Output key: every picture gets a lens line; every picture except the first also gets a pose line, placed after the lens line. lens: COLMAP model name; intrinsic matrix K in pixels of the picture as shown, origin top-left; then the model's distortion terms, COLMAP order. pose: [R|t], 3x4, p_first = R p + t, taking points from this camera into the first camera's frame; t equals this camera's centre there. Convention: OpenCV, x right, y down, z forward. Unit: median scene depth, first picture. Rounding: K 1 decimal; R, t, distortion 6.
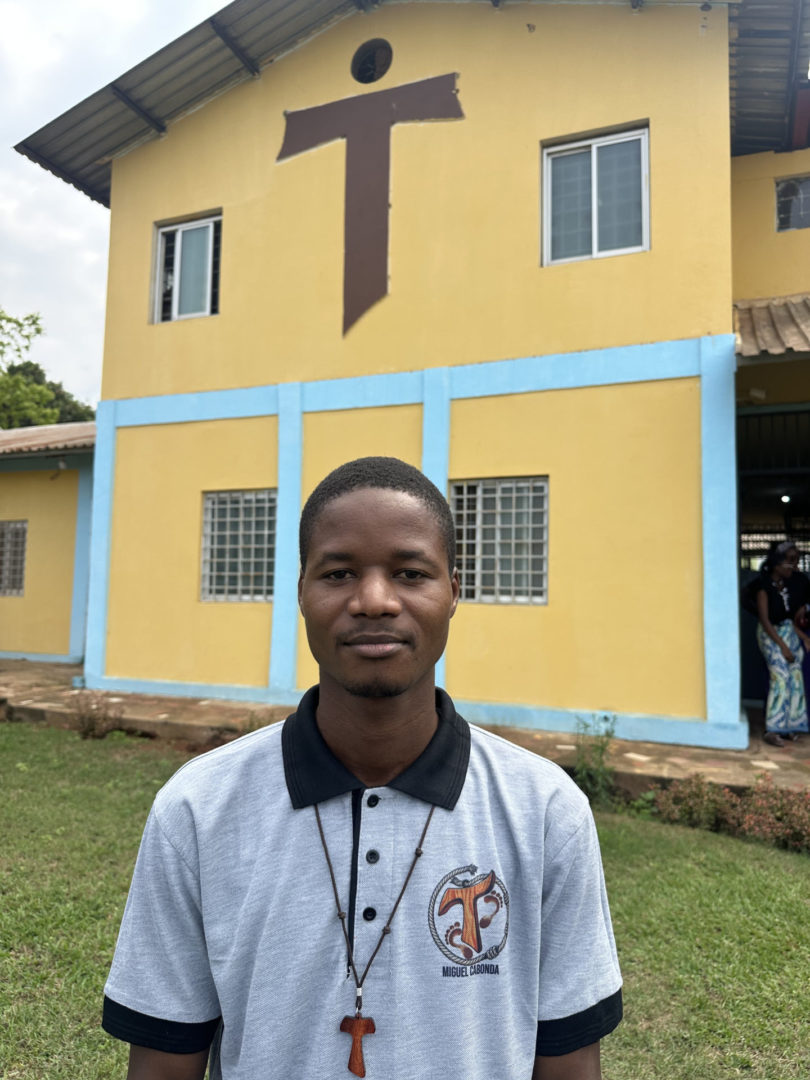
lens RADIAL K [[775.0, 0, 401.7], [0, 775.0, 534.0], [0, 0, 1]] dist [-0.000216, -0.011087]
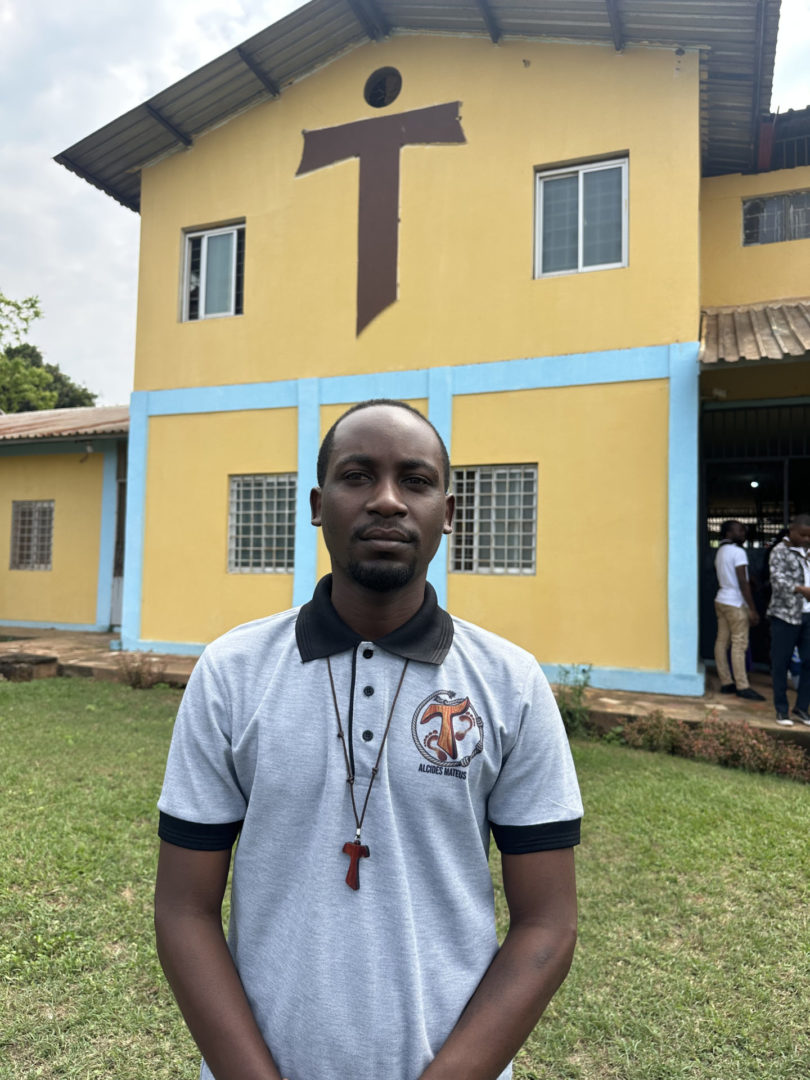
lens RADIAL K [[771.2, 0, 404.0], [0, 771.2, 538.6], [0, 0, 1]] dist [0.009317, -0.019745]
pose [[0.999811, 0.004763, 0.018871, -0.028633], [-0.005281, 0.999607, 0.027542, 0.005782], [-0.018733, -0.027636, 0.999443, -0.136885]]
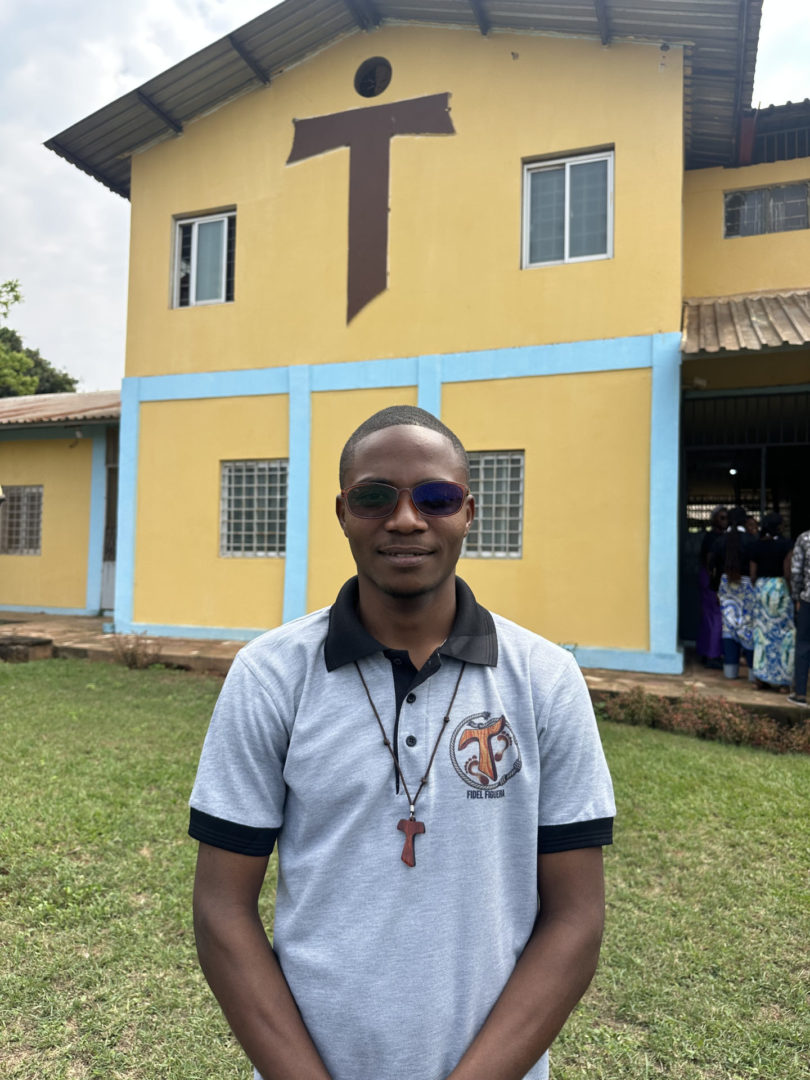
lens RADIAL K [[771.2, 0, 402.3], [0, 771.2, 540.8], [0, 0, 1]] dist [0.010873, -0.023533]
pose [[0.999162, 0.005327, 0.040579, -0.041616], [-0.007209, 0.998898, 0.046385, 0.009681], [-0.040287, -0.046639, 0.998099, -0.165709]]
